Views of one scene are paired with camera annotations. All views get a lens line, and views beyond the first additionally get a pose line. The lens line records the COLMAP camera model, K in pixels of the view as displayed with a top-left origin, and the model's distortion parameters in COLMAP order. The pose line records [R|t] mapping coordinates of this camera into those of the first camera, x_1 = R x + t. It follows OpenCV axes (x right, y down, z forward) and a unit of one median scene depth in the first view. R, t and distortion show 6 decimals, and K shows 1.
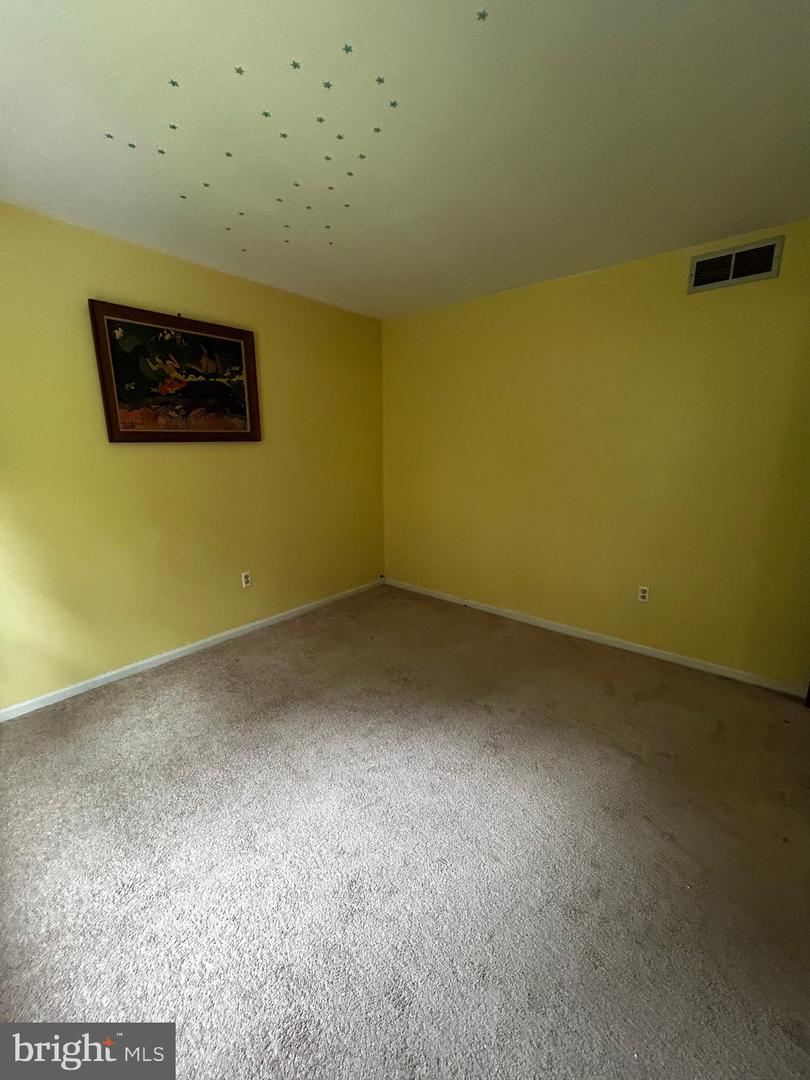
lens RADIAL K [[436.7, 0, 404.0], [0, 436.7, 541.0], [0, 0, 1]] dist [0.000836, 0.001201]
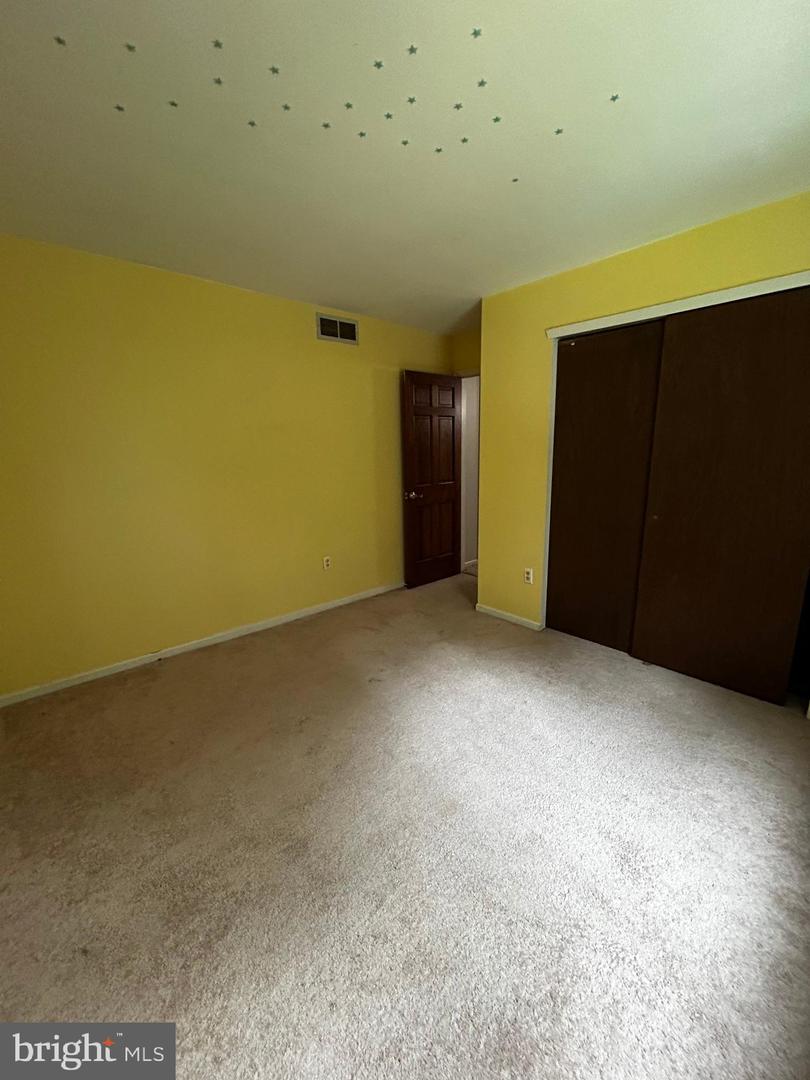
lens RADIAL K [[436.7, 0, 404.0], [0, 436.7, 541.0], [0, 0, 1]] dist [0.000836, 0.001201]
pose [[0.134678, -0.212385, 0.967861, -0.717939], [0.233331, 0.956090, 0.177334, -0.126940], [-0.963026, 0.201949, 0.178320, 0.574028]]
